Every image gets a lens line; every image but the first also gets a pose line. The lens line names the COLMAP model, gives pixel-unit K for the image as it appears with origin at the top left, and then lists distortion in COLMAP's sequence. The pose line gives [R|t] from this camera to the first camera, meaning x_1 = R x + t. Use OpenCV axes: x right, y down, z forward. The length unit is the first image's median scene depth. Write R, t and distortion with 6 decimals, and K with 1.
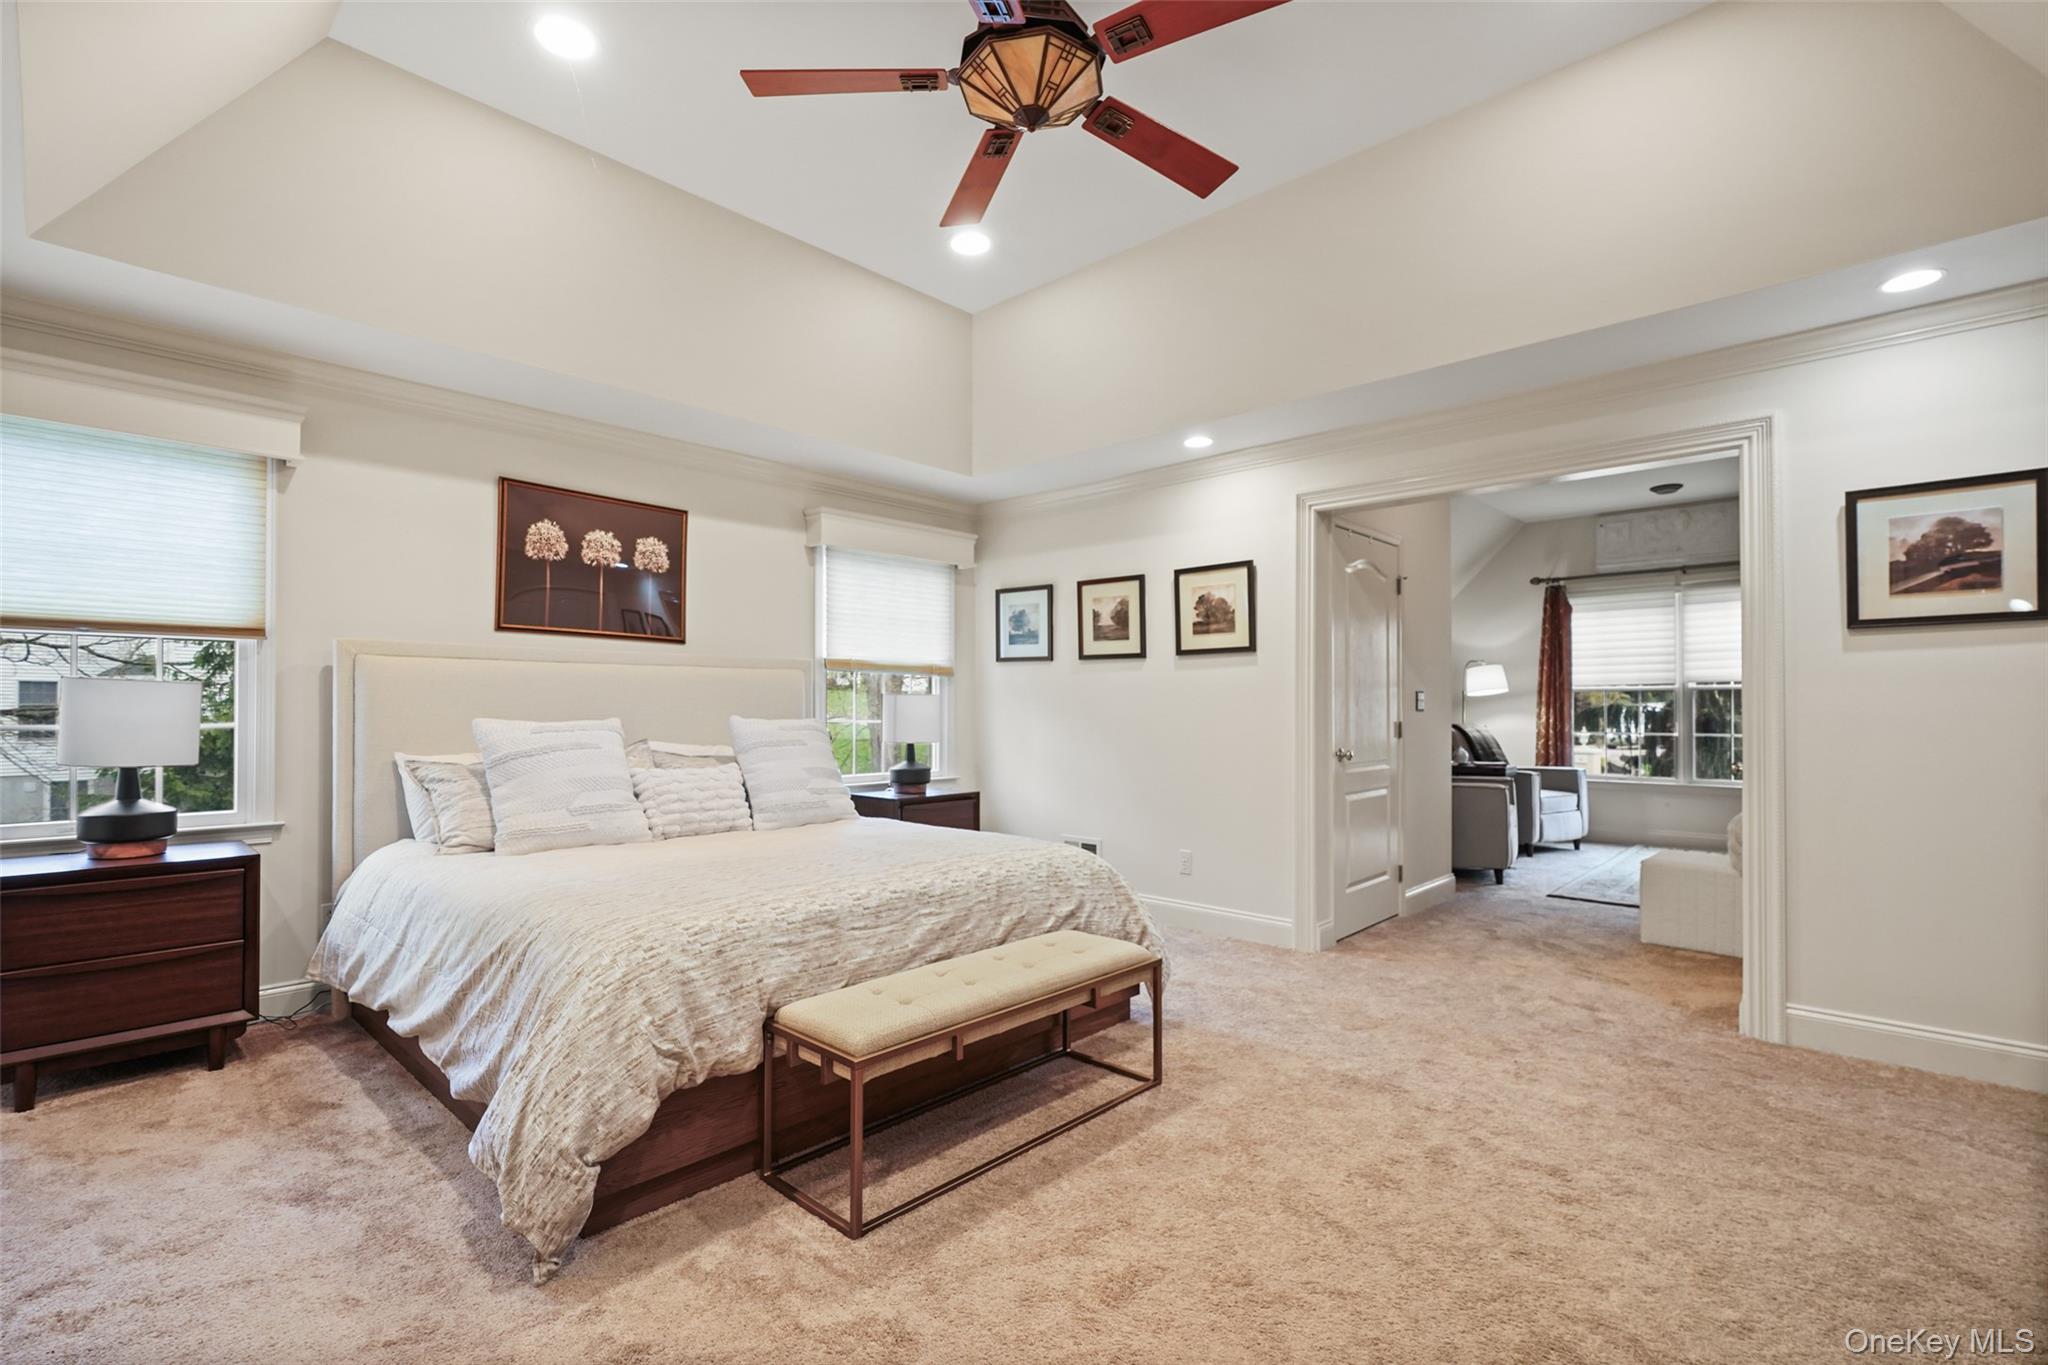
lens RADIAL K [[927.5, 0, 1016.0], [0, 927.5, 697.9], [0, 0, 1]] dist [-0.010388, 0.005237]
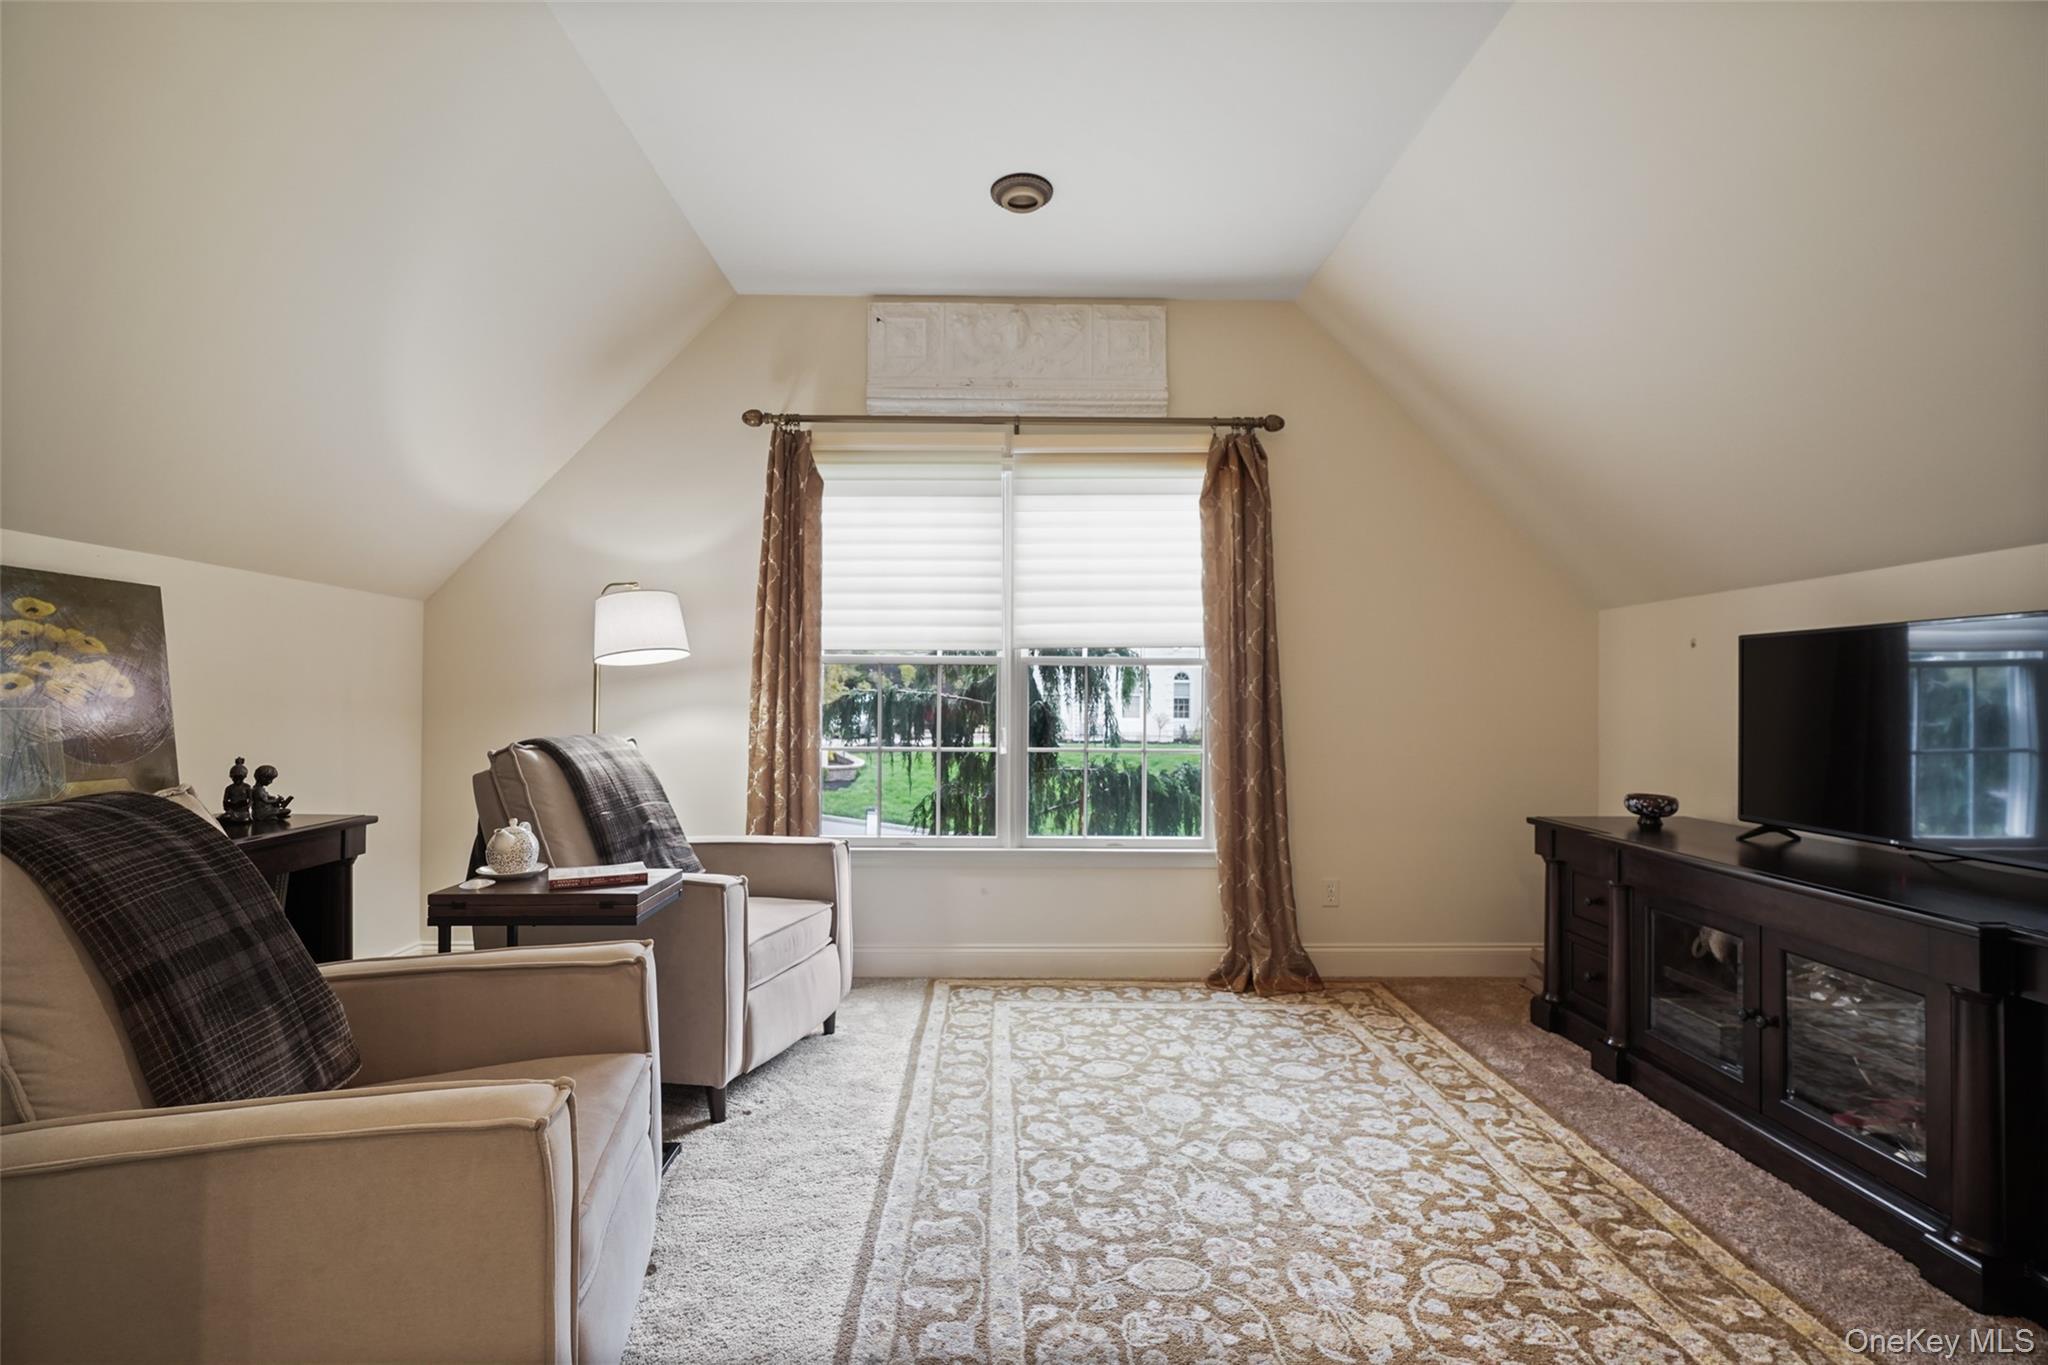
lens RADIAL K [[927.5, 0, 1025.4], [0, 927.5, 688.4], [0, 0, 1]] dist [-0.010388, 0.005237]
pose [[0.719065, 0.004808, 0.694926, 0.502832], [-0.012944, 0.999895, 0.006476, 0.003823], [-0.694822, -0.013651, 0.719052, 0.848784]]
